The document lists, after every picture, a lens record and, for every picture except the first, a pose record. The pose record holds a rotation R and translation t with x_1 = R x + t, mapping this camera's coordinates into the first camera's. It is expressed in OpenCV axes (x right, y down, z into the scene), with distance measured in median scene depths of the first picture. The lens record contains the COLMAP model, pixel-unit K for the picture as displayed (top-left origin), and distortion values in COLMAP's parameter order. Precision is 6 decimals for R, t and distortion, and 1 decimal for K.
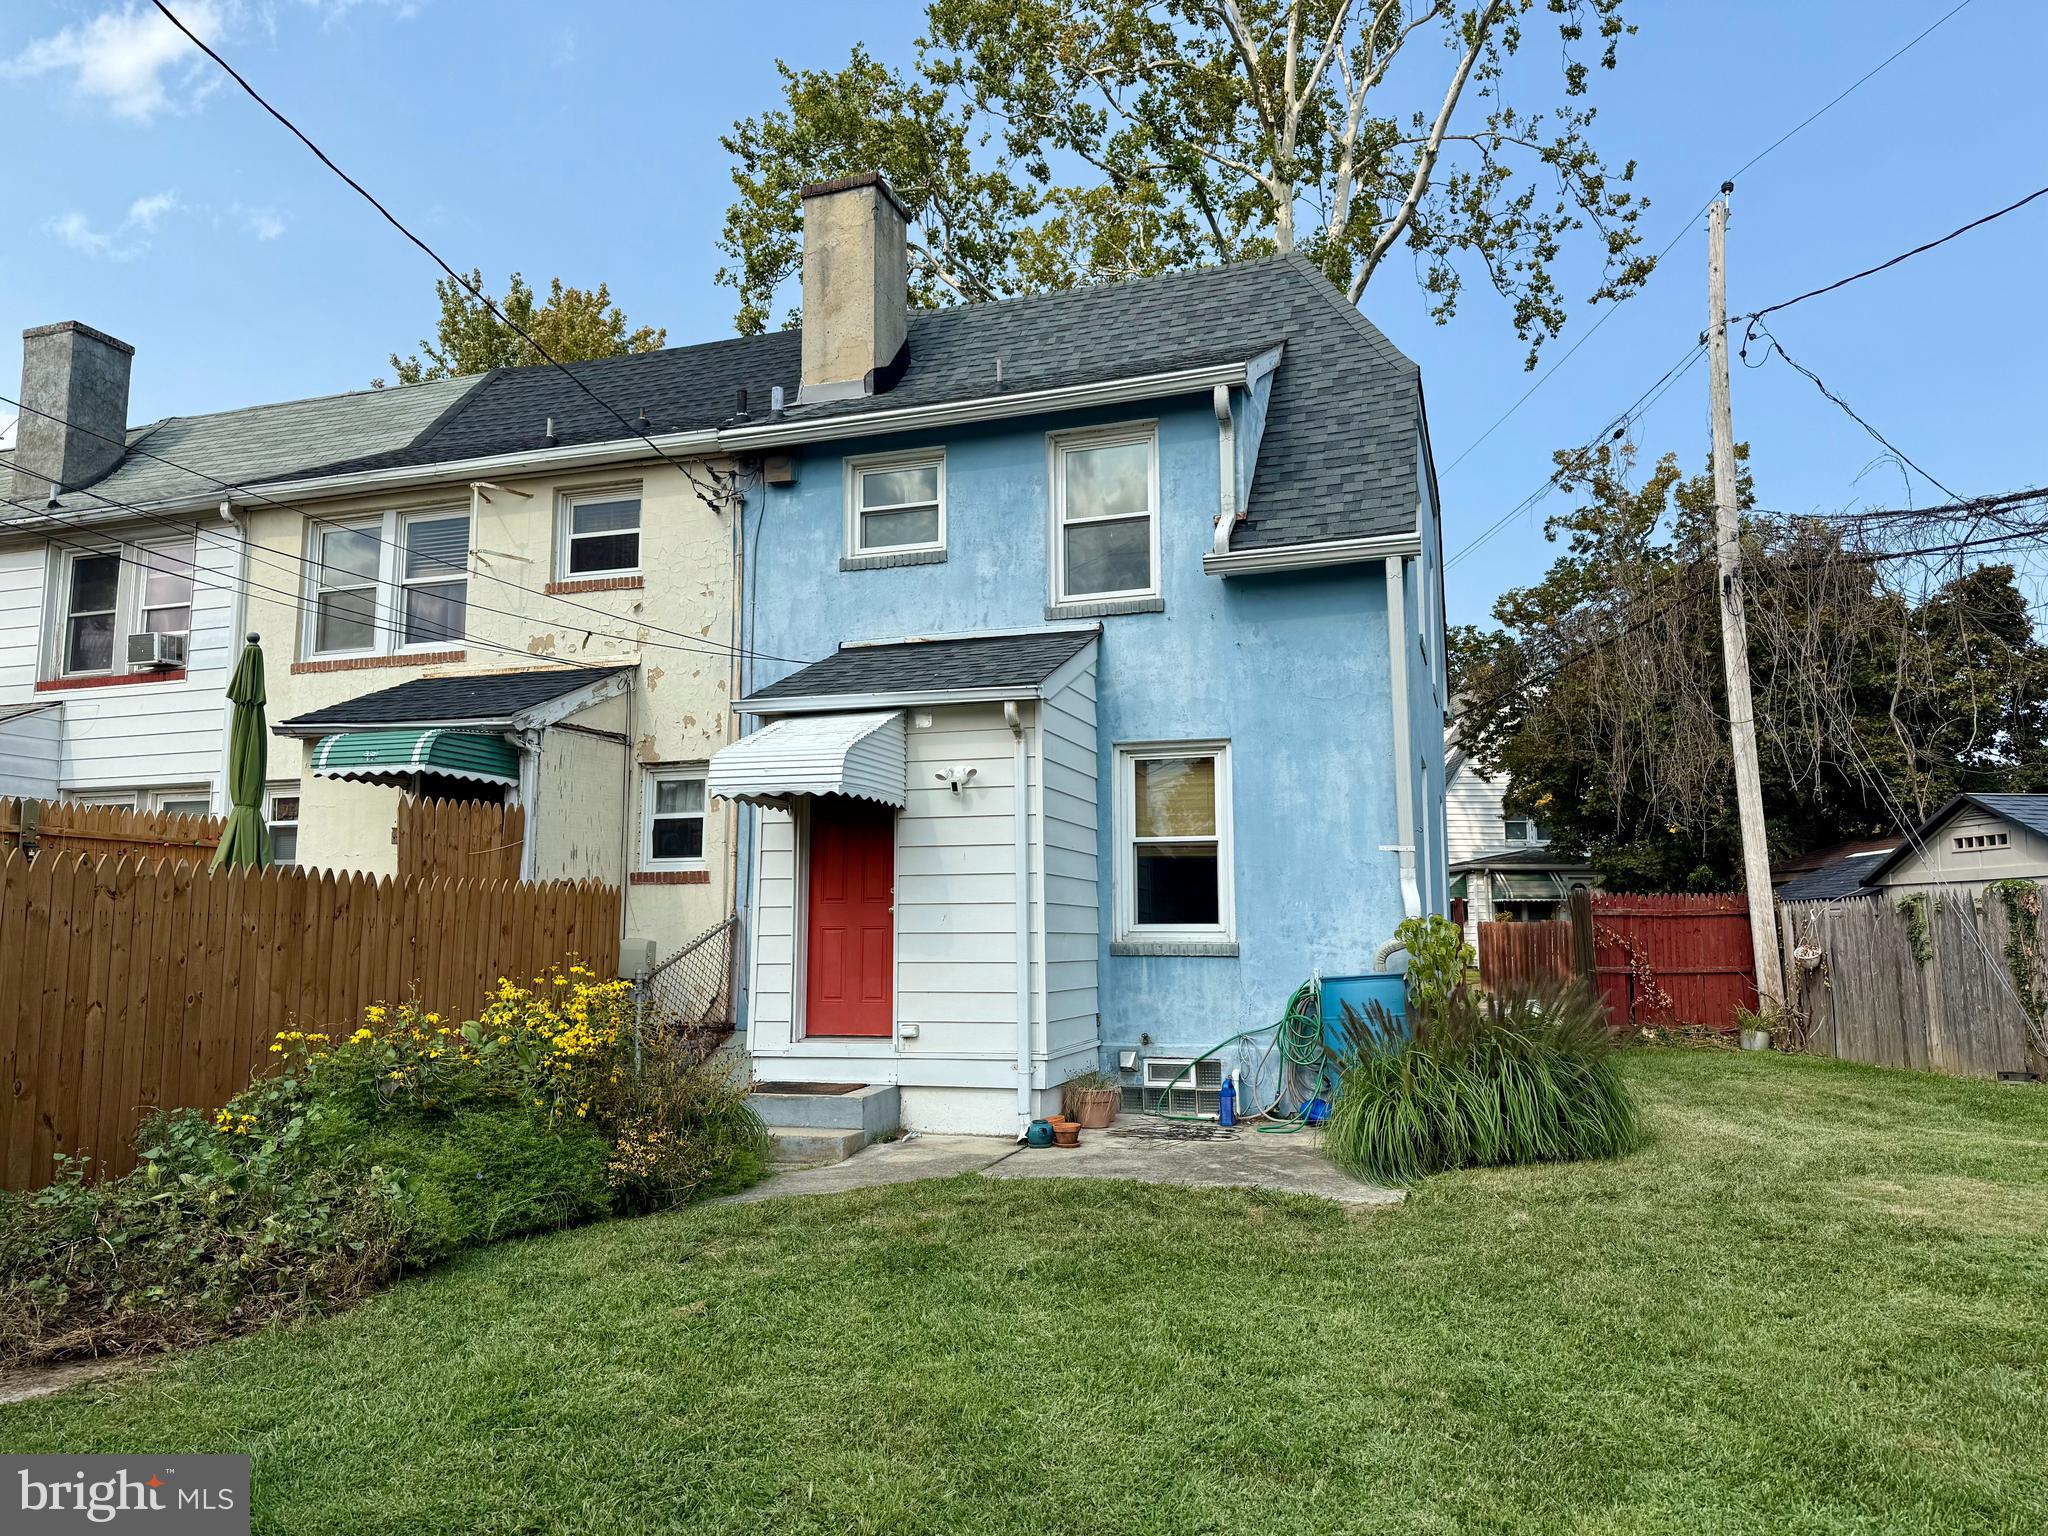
lens RADIAL K [[1460.9, 0, 1027.7], [0, 1460.9, 794.4], [0, 0, 1]] dist [0.067214, -0.076555]
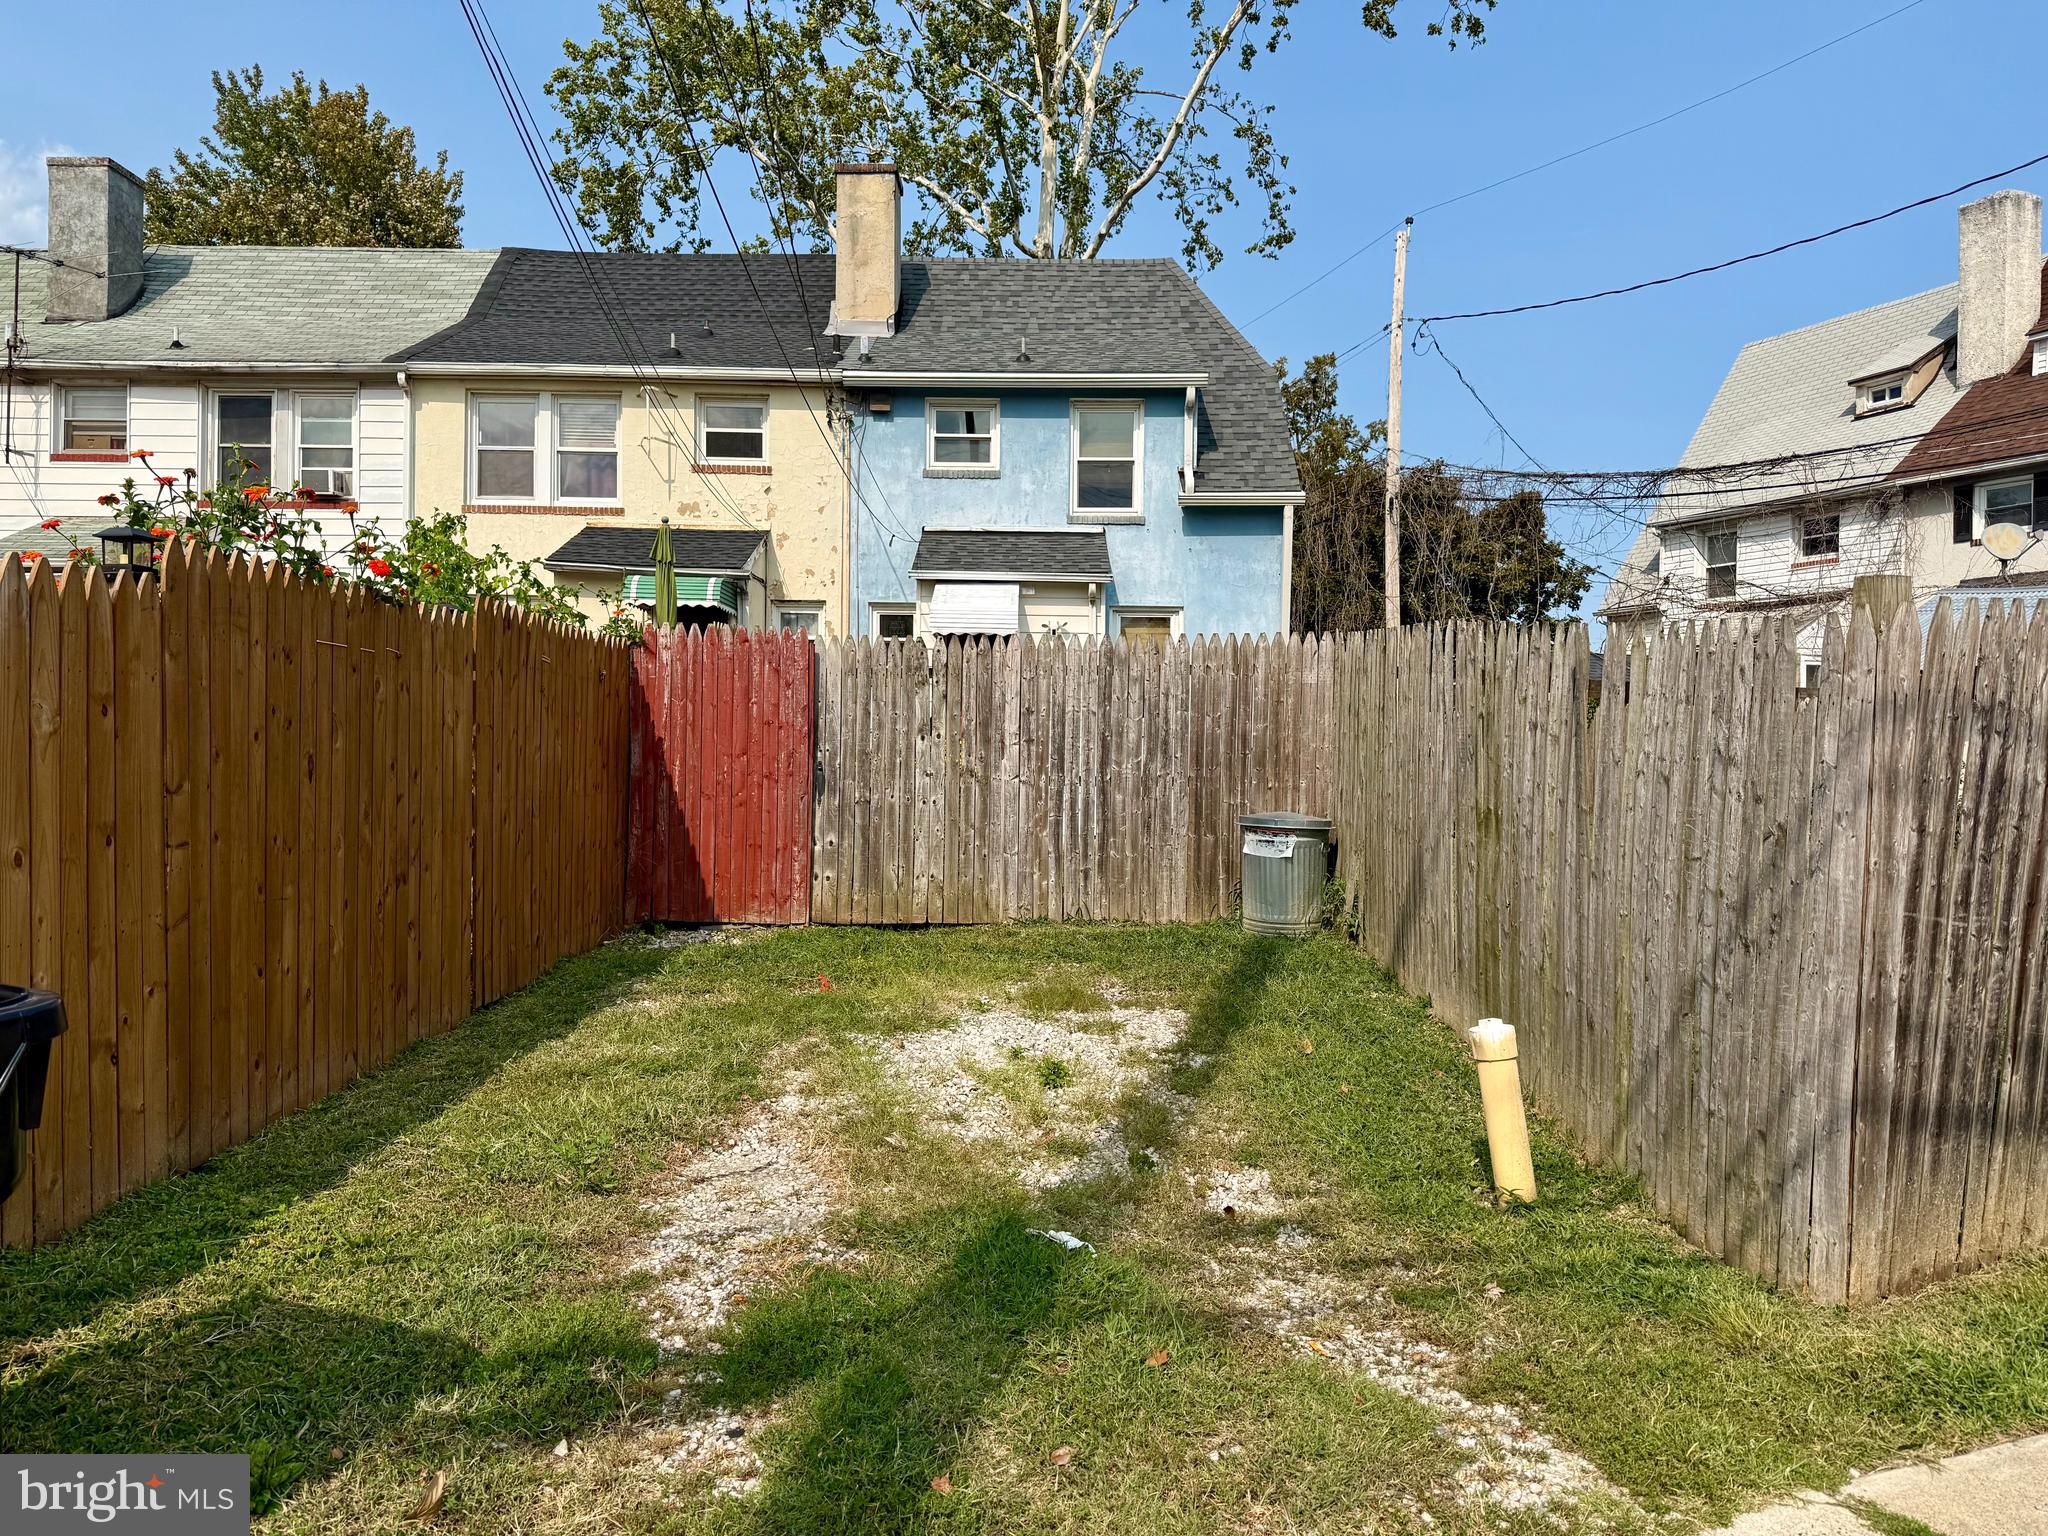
lens RADIAL K [[1460.9, 0, 1003.7], [0, 1460.9, 802.1], [0, 0, 1]] dist [0.067214, -0.076555]
pose [[0.953842, 0.006969, 0.300229, -0.468244], [-0.047363, 0.990710, 0.127476, -0.018275], [-0.296552, -0.135811, 0.945311, -0.451921]]
